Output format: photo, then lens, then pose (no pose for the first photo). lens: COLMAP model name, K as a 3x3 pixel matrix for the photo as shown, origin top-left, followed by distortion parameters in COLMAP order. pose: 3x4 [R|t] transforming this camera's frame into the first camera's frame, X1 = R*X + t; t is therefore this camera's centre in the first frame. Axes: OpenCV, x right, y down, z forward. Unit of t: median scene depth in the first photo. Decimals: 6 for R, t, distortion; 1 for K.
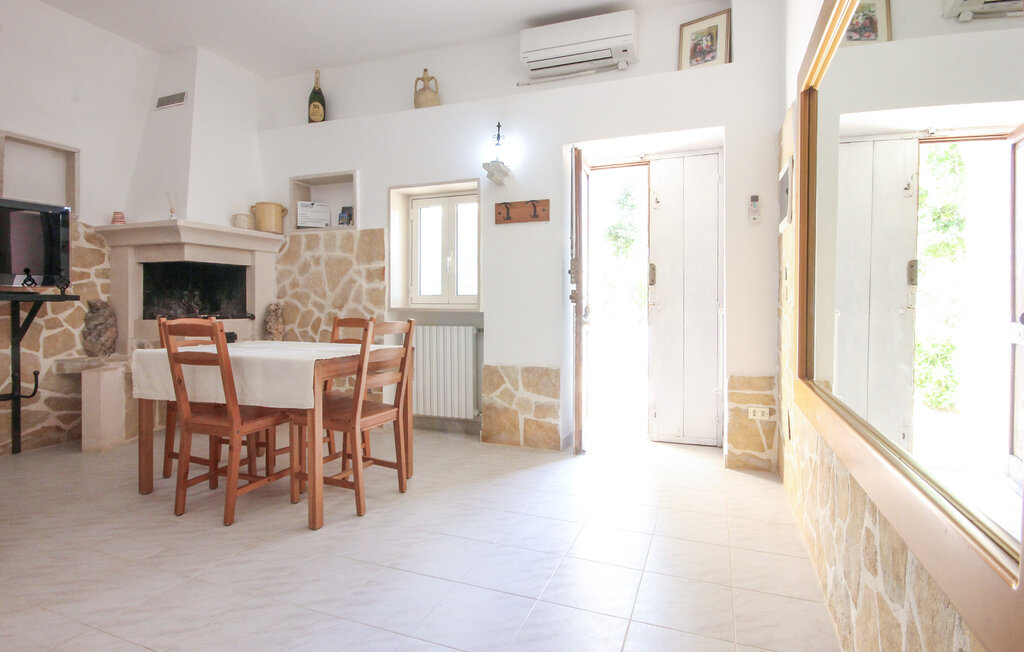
lens RADIAL K [[493.5, 0, 537.9], [0, 493.5, 307.5], [0, 0, 1]] dist [-0.001486, -0.000088]
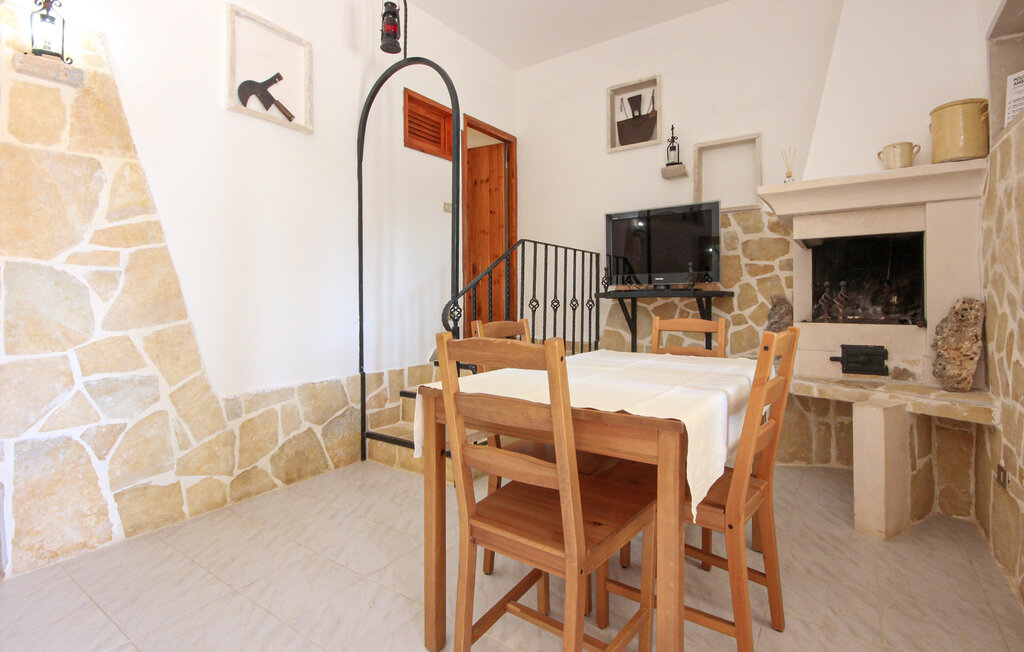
lens RADIAL K [[495.6, 0, 510.2], [0, 495.6, 302.3], [0, 0, 1]] dist [-0.001253, -0.000217]
pose [[-0.256196, 0.004277, -0.966615, 0.094082], [-0.005514, 0.999967, 0.005886, -0.005571], [0.966609, 0.006838, -0.256164, 0.791268]]
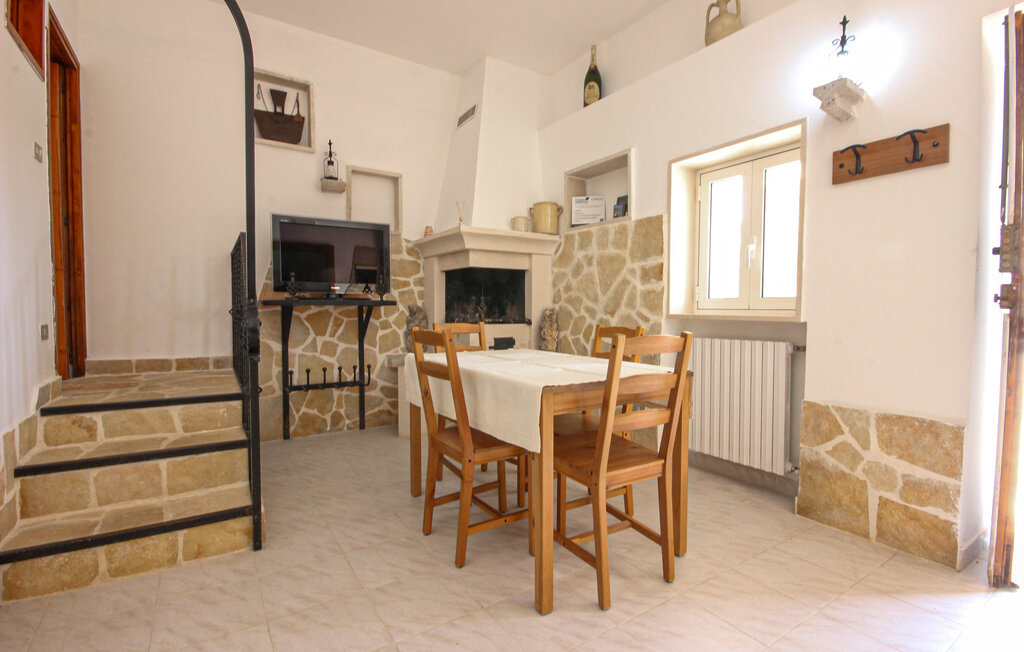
lens RADIAL K [[474.4, 0, 515.0], [0, 474.4, 328.3], [0, 0, 1]] dist [-0.003574, -0.000527]
pose [[0.802051, 0.027104, -0.596640, -0.045299], [-0.008556, 0.999389, 0.033899, -0.000651], [0.597194, -0.022084, 0.801793, 0.260357]]
